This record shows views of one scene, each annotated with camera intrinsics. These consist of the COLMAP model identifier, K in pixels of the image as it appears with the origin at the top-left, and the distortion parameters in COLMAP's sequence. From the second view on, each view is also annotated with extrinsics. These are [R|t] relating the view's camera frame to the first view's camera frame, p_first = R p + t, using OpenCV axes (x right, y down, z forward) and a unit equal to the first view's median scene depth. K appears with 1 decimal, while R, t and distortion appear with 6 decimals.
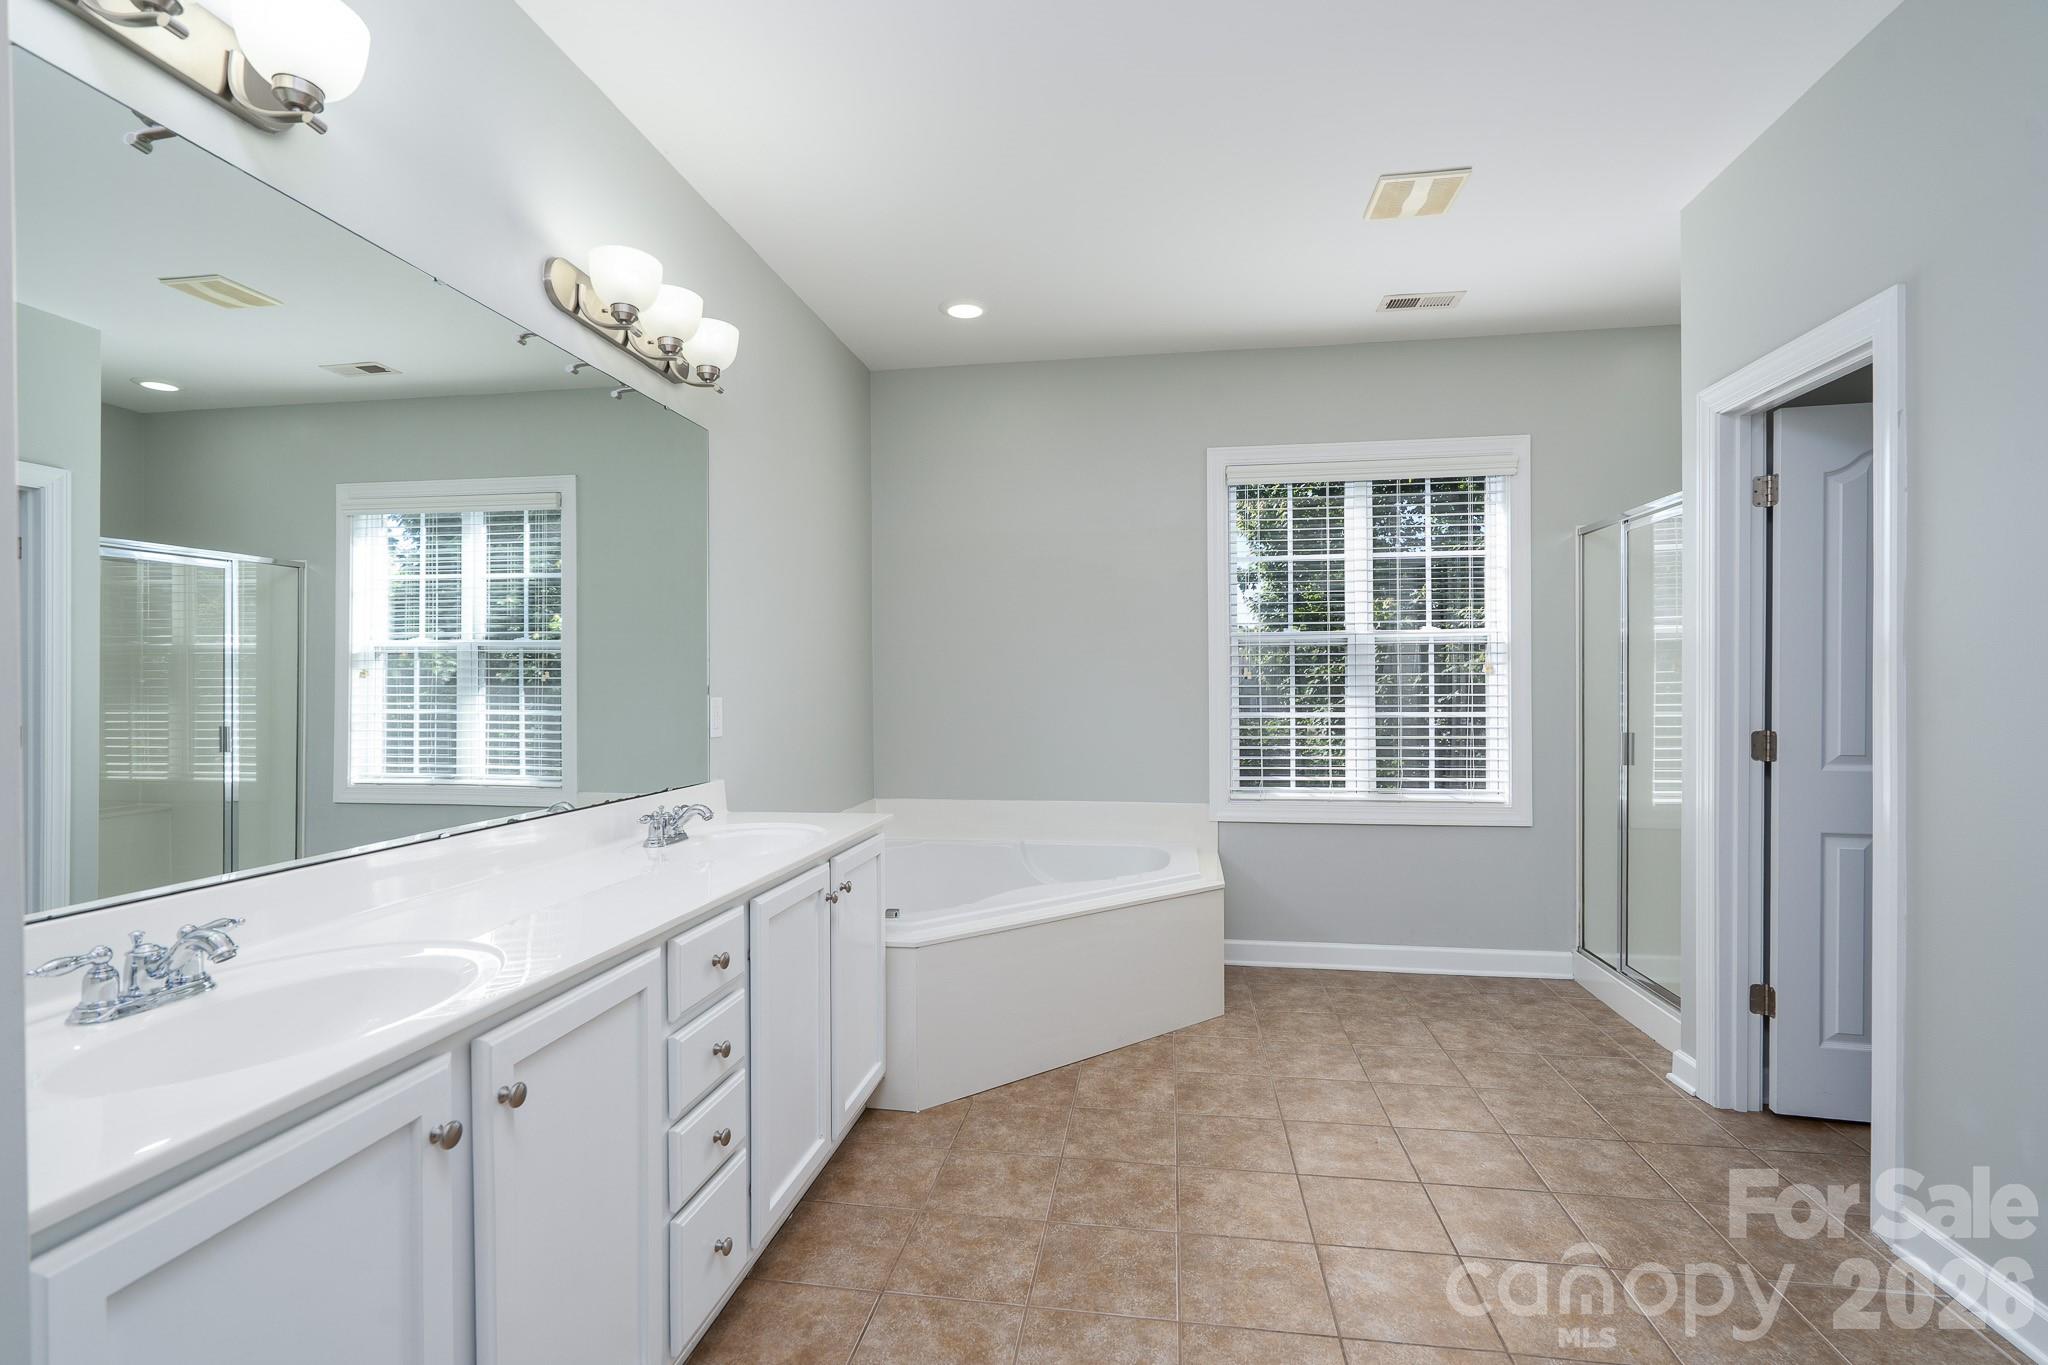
lens RADIAL K [[918.4, 0, 1055.3], [0, 918.4, 689.8], [0, 0, 1]] dist [-0.012209, 0.000031]
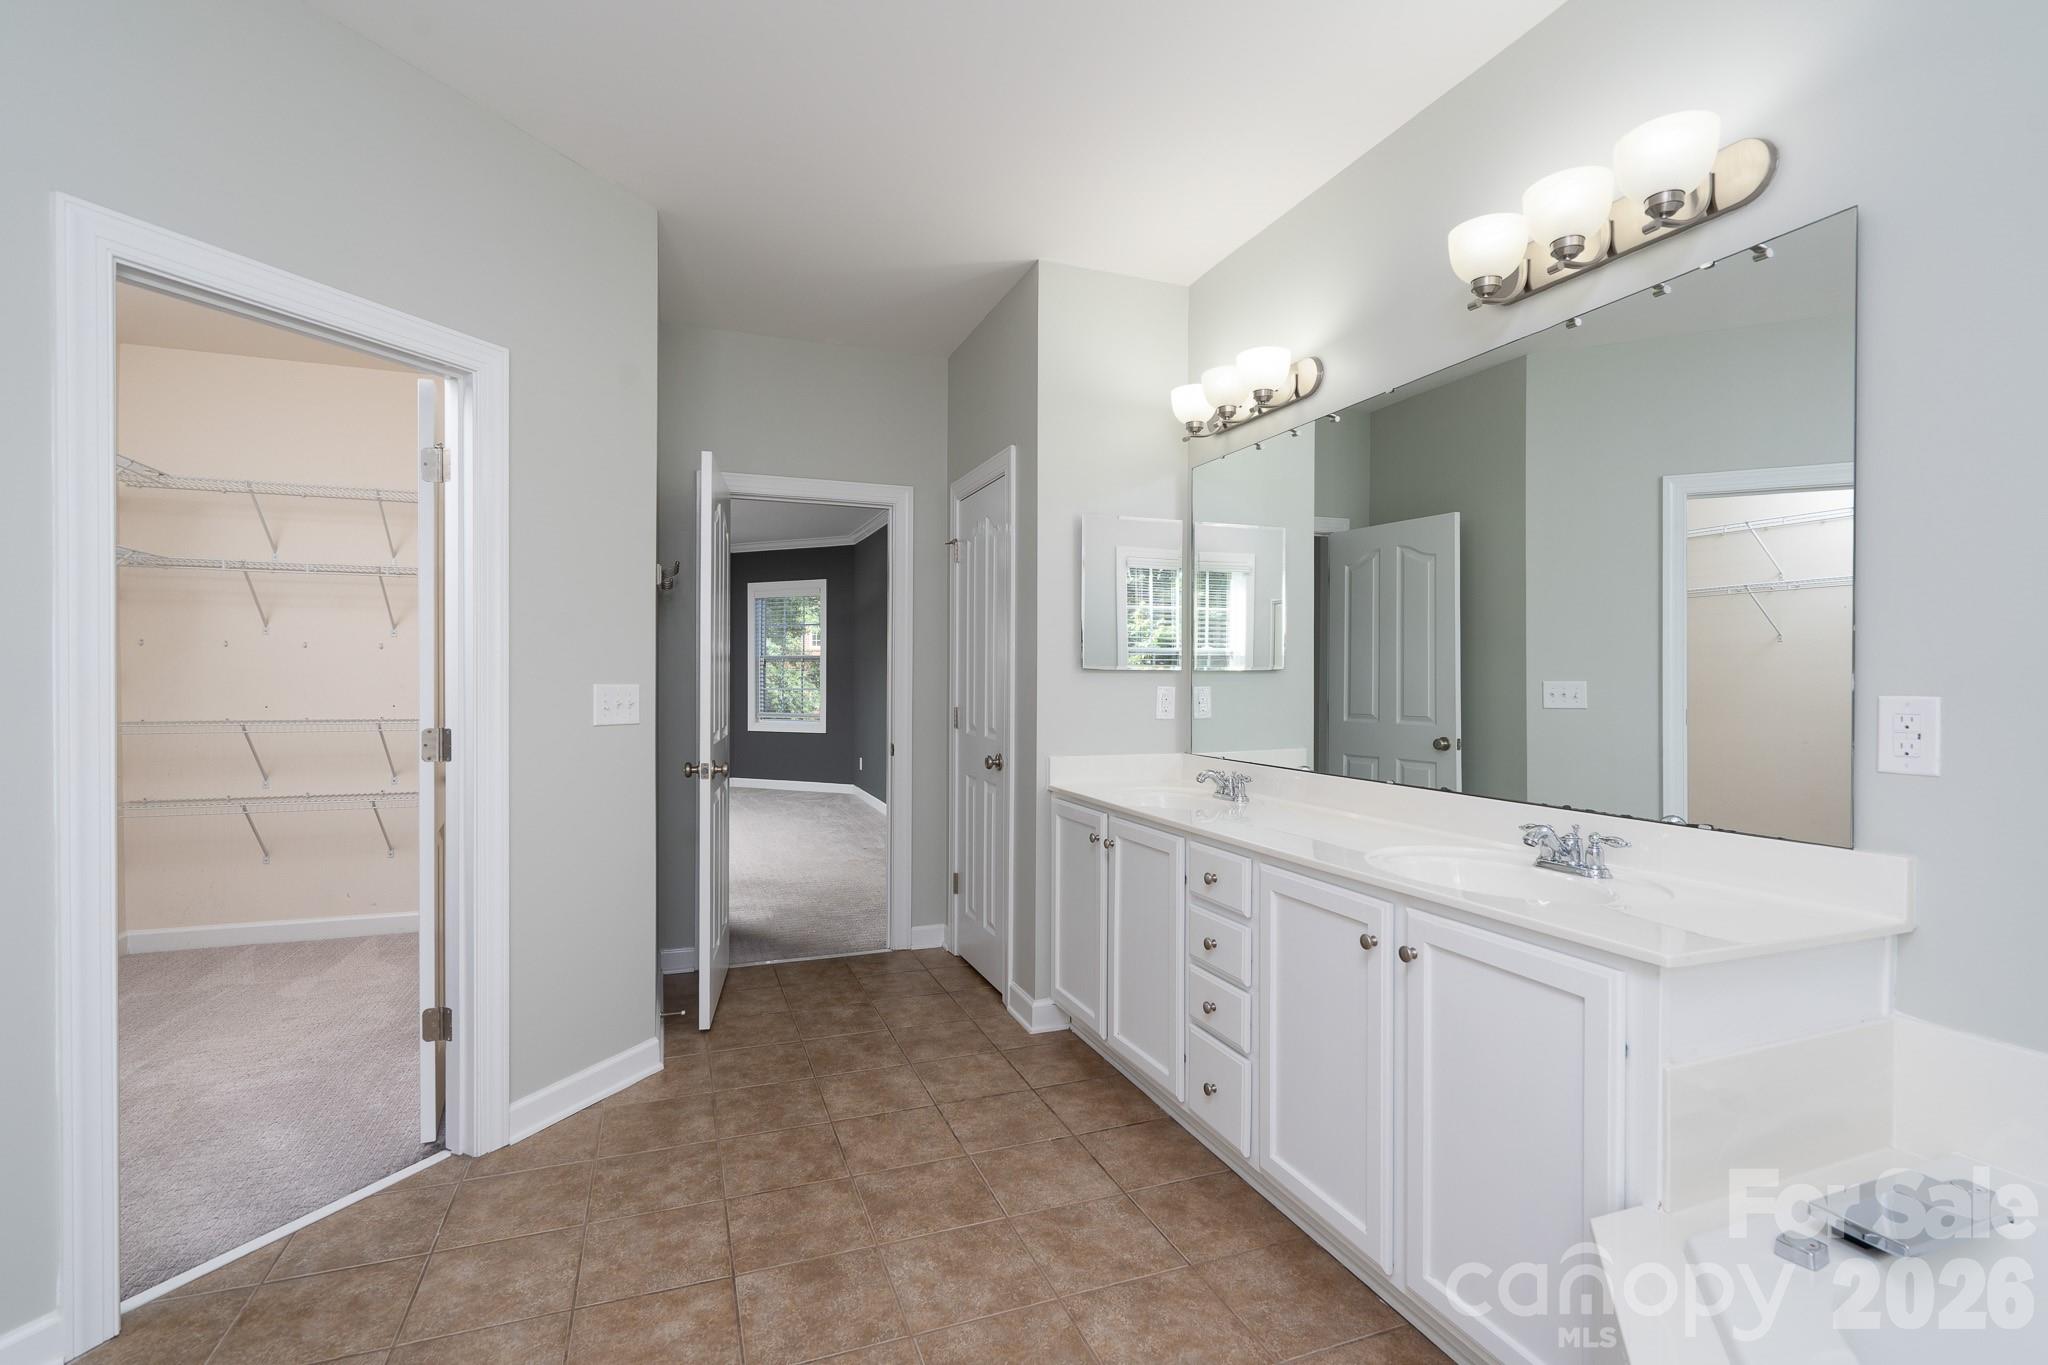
lens RADIAL K [[961.2, 0, 1023.0], [0, 961.2, 671.4], [0, 0, 1]] dist [0.002042, 0.000722]
pose [[-0.882361, 0.002067, -0.470568, 0.346094], [0.001785, 0.999998, 0.001046, -0.009672], [0.470569, 0.000083, -0.882363, 1.325853]]
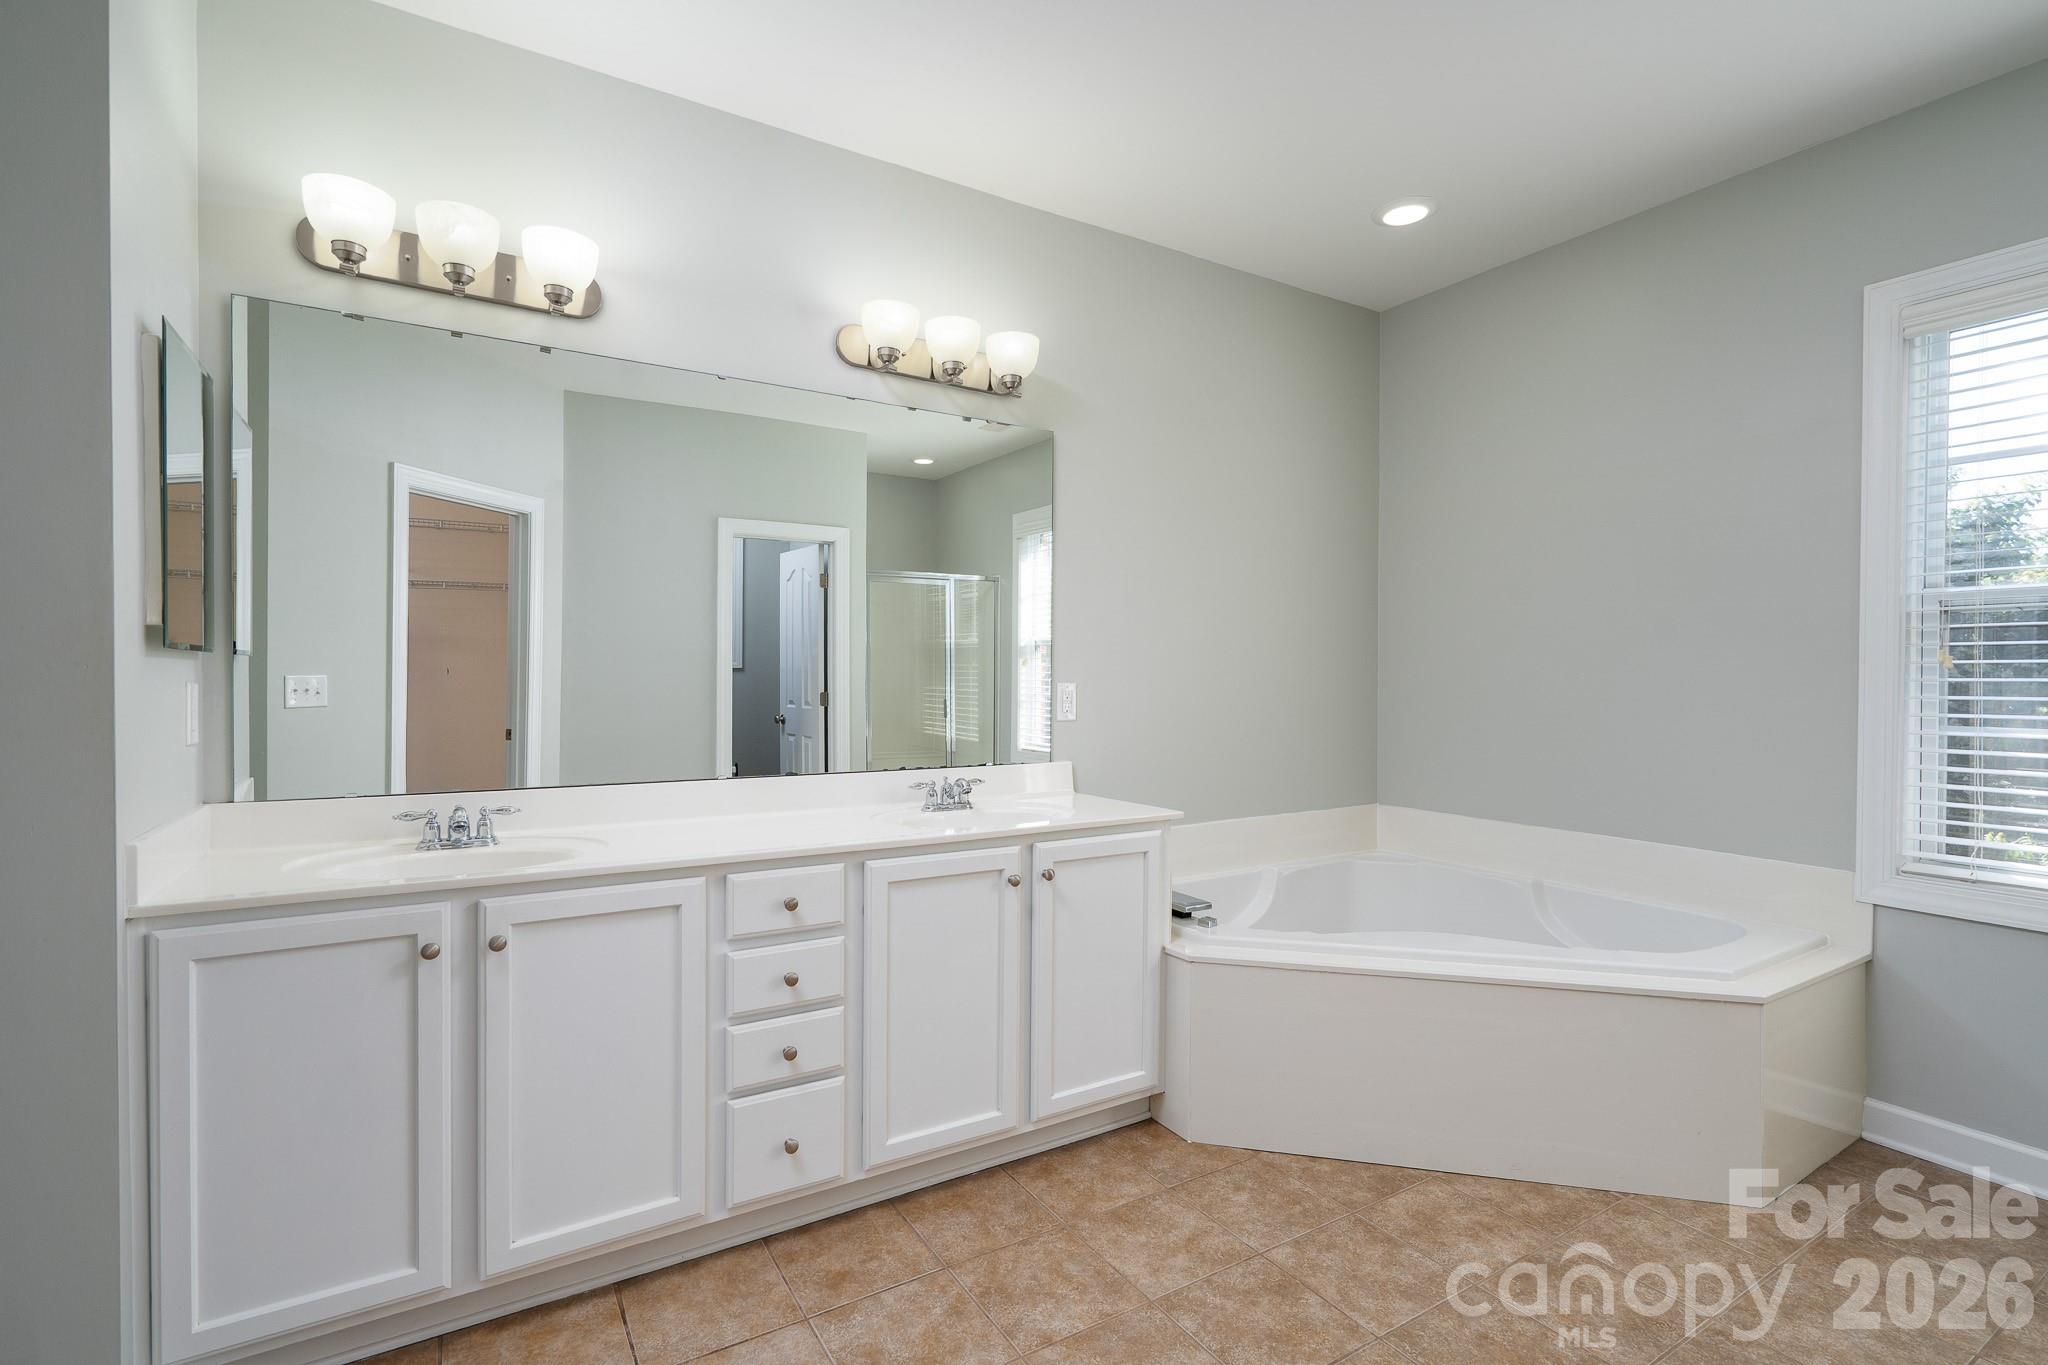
lens RADIAL K [[953.6, 0, 1026.0], [0, 953.6, 689.3], [0, 0, 1]] dist [-0.003211, -0.000022]
pose [[0.639805, 0.019640, -0.768287, 0.476172], [-0.010905, 0.999805, 0.016476, -0.003089], [0.768460, -0.002163, 0.639894, 0.276069]]
